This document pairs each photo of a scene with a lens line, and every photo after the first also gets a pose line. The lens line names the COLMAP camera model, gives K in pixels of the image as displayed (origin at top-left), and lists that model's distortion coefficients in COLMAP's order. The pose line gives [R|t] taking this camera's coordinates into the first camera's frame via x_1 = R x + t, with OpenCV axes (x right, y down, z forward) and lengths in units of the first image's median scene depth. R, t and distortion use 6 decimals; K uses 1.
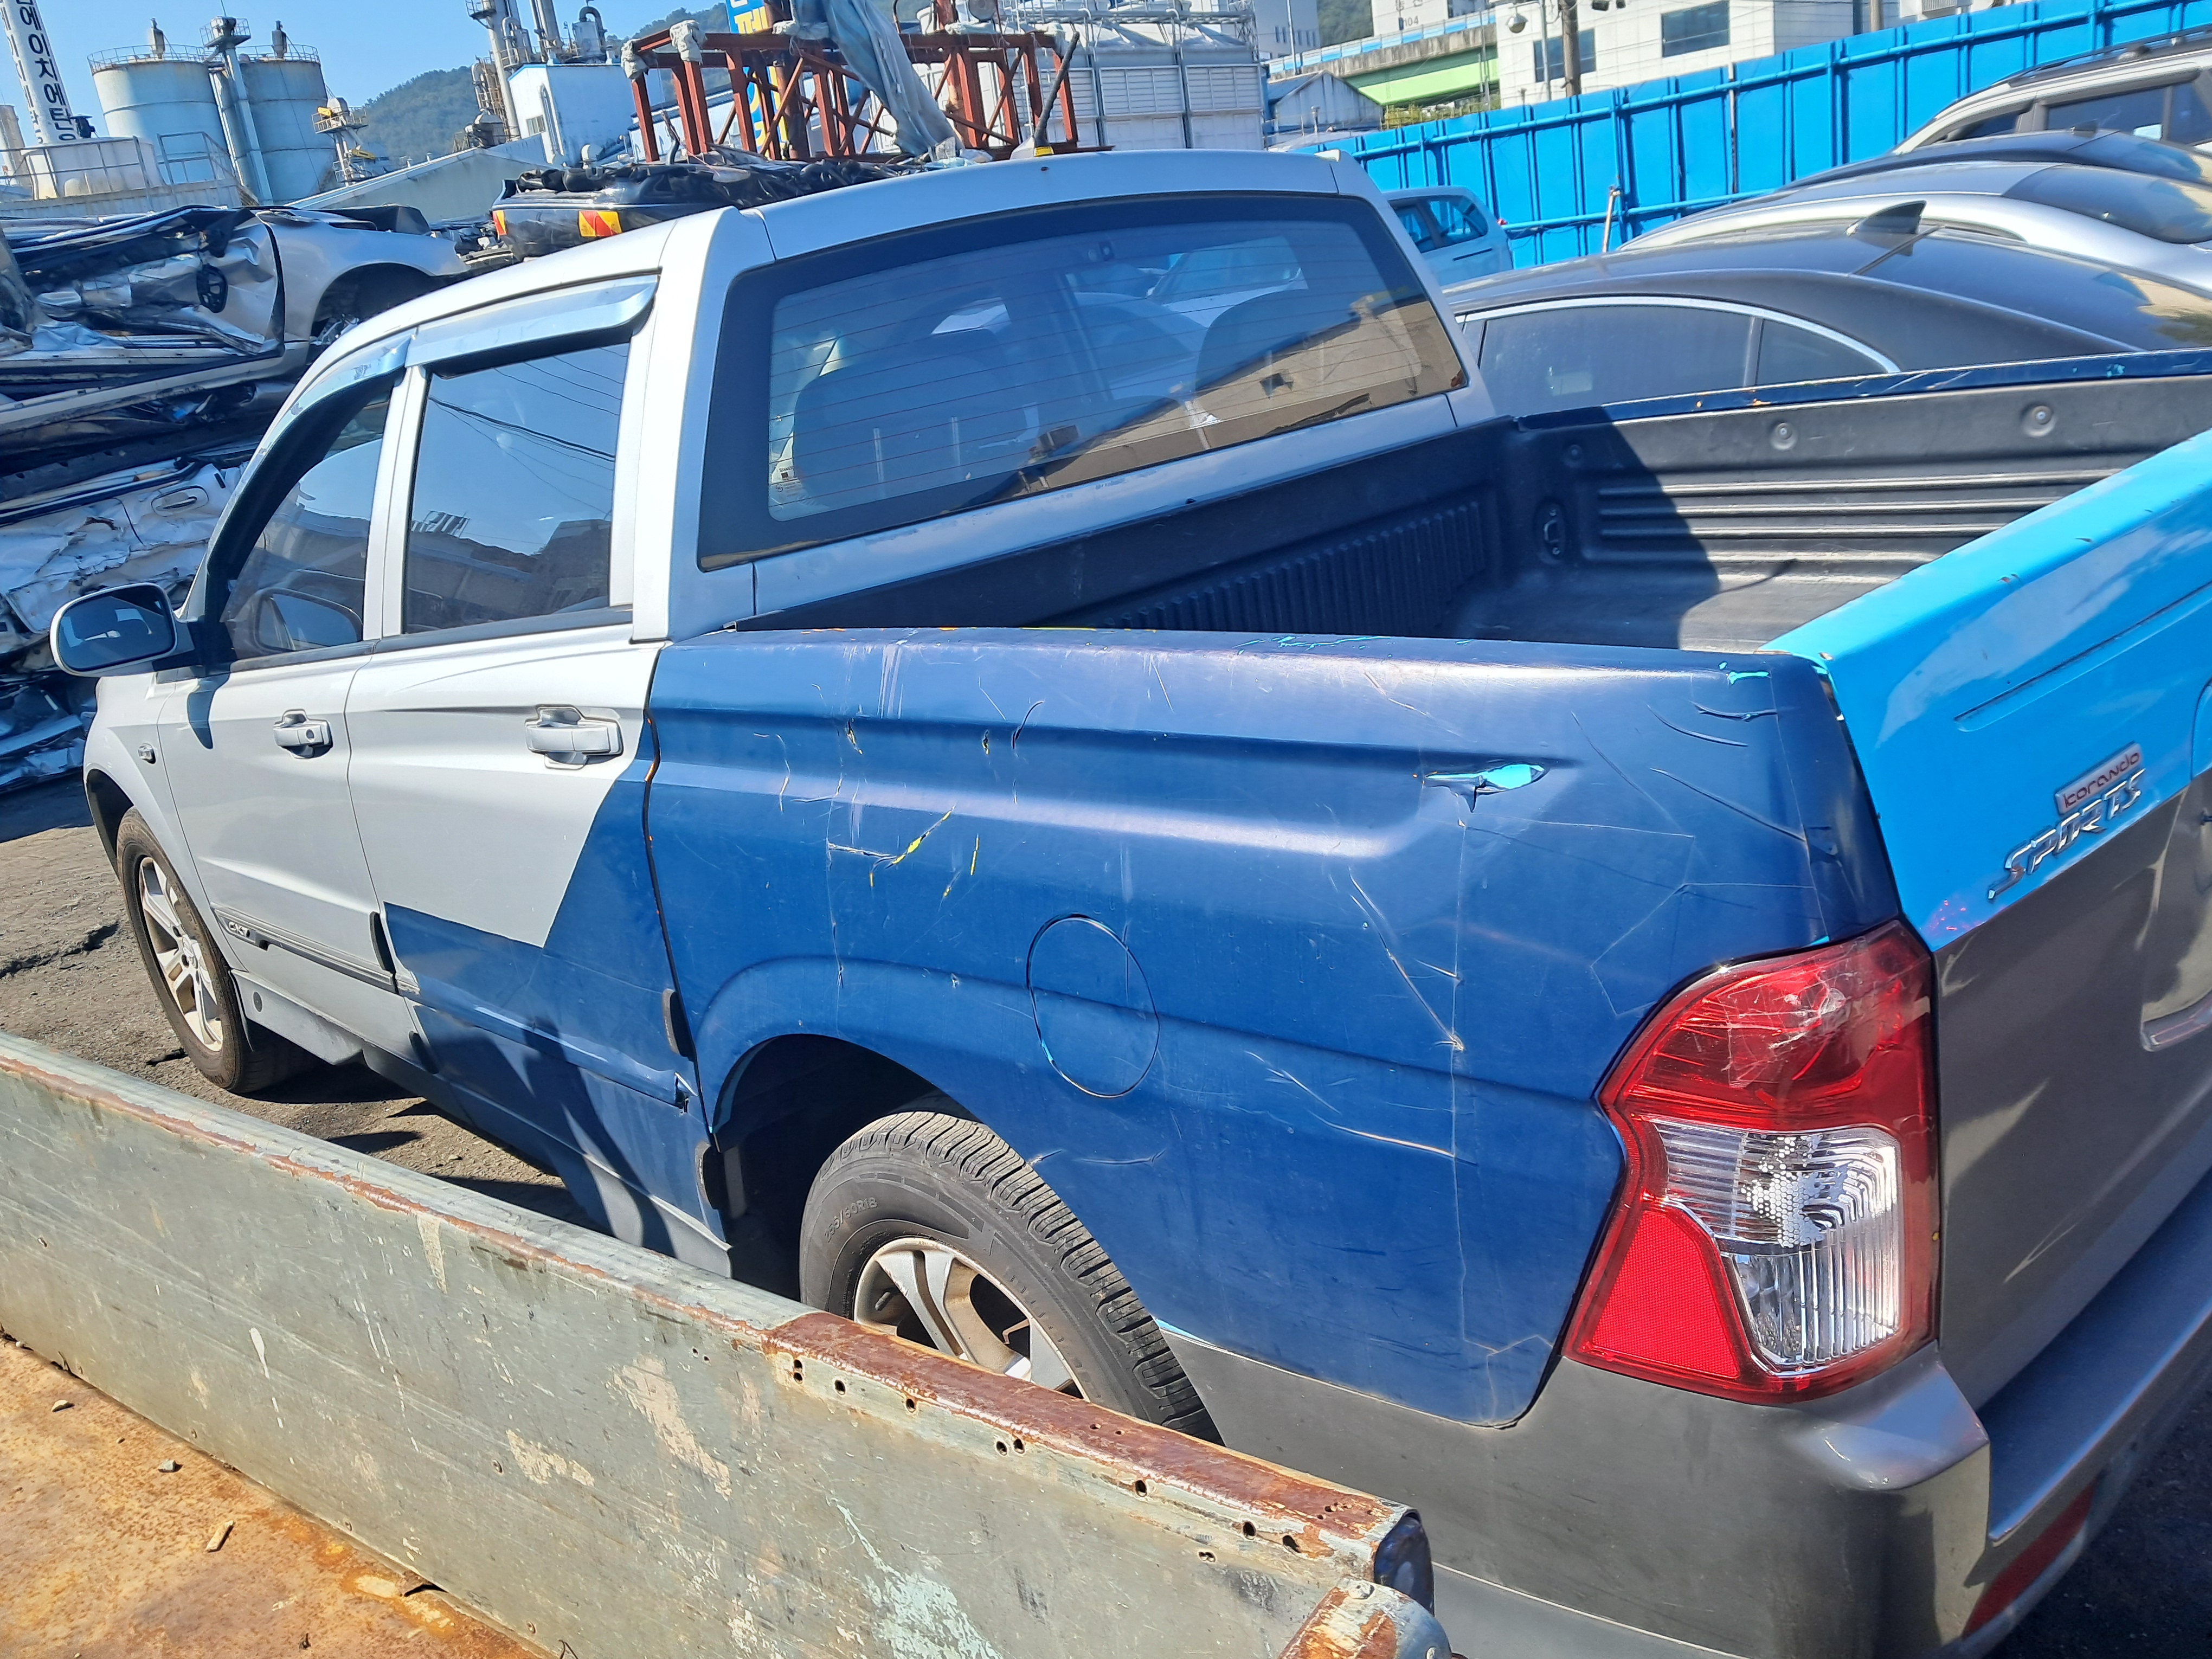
lens RADIAL K [[1723.3, 0, 1106.0], [0, 1723.3, 829.5], [0, 0, 1]] dist [-0.000002, 0.003048]
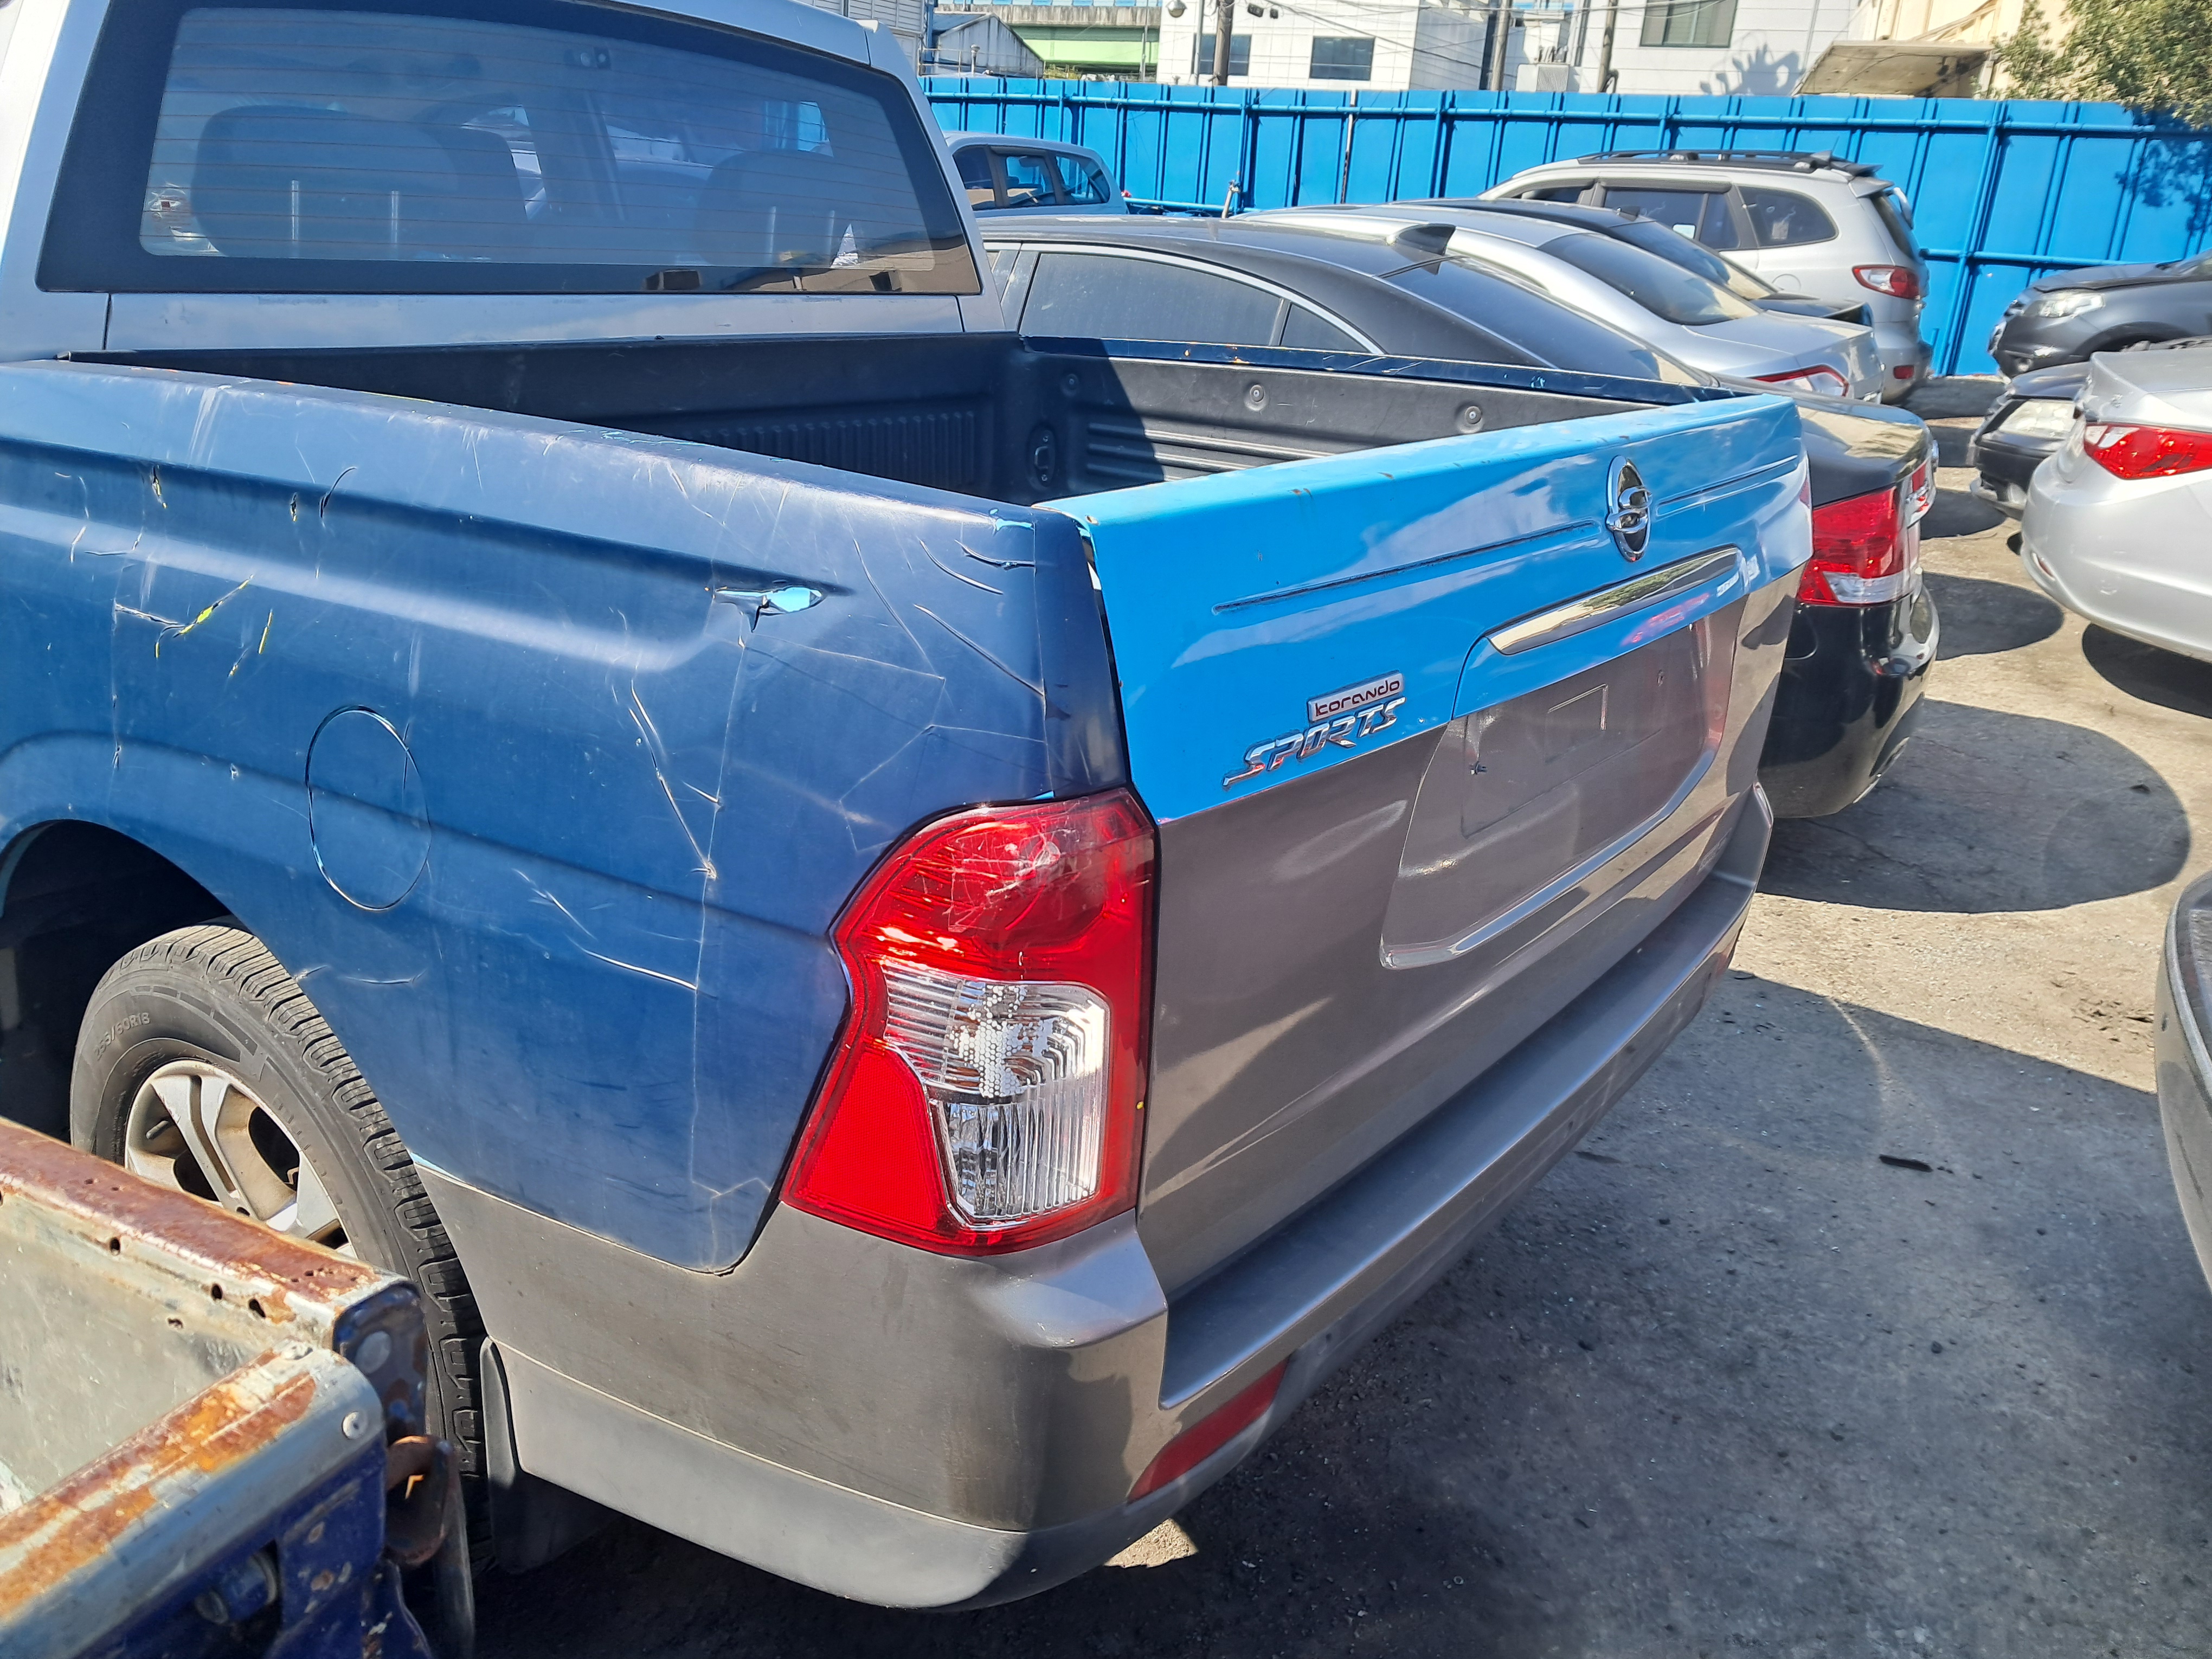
lens RADIAL K [[1705.6, 0, 1106.0], [0, 1705.6, 829.5], [0, 0, 1]] dist [0.075115, -0.115198]
pose [[0.962340, 0.130887, 0.238265, 0.165163], [-0.137468, 0.990444, 0.011142, 0.053363], [-0.234530, -0.043476, 0.971136, 0.013293]]
